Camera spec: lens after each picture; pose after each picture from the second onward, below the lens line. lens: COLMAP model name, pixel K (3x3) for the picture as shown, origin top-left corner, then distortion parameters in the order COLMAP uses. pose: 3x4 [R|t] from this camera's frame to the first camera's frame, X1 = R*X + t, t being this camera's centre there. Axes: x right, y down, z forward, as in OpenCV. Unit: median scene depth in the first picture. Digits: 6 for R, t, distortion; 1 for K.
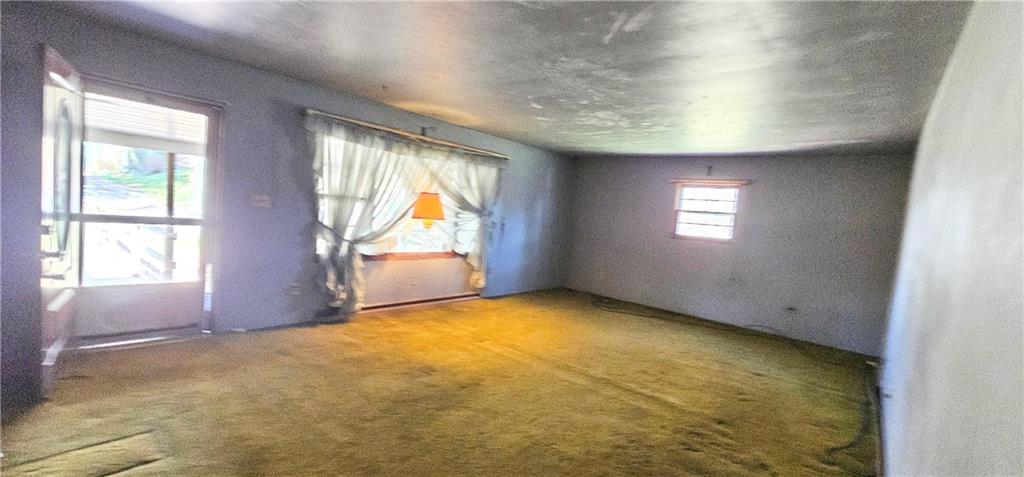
lens RADIAL K [[422.9, 0, 517.4], [0, 422.9, 240.0], [0, 0, 1]] dist [0.000232, -0.000017]
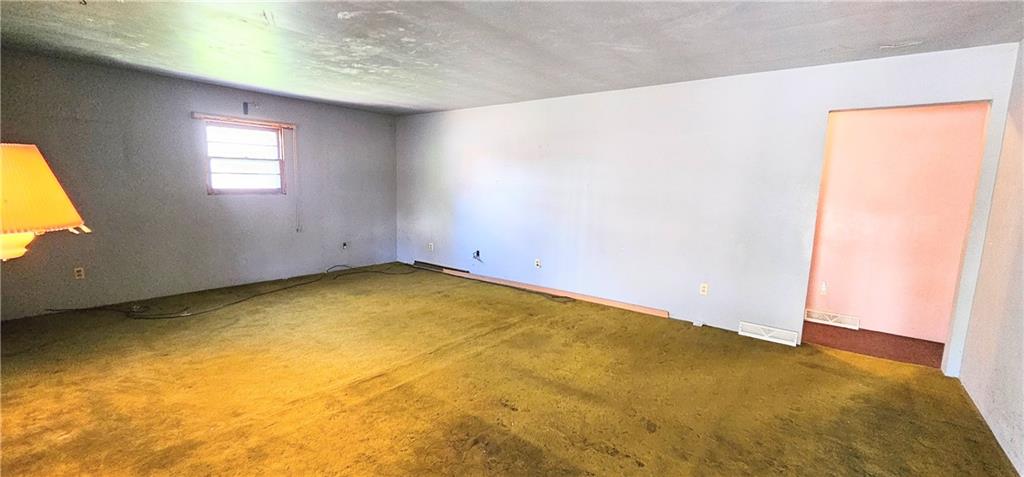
lens RADIAL K [[422.9, 0, 517.4], [0, 422.9, 240.0], [0, 0, 1]] dist [0.000232, -0.000017]
pose [[-0.033290, -0.221471, 0.974599, -0.468213], [0.042902, 0.973924, 0.222783, -0.081124], [-0.998525, 0.049228, -0.022920, 0.555904]]
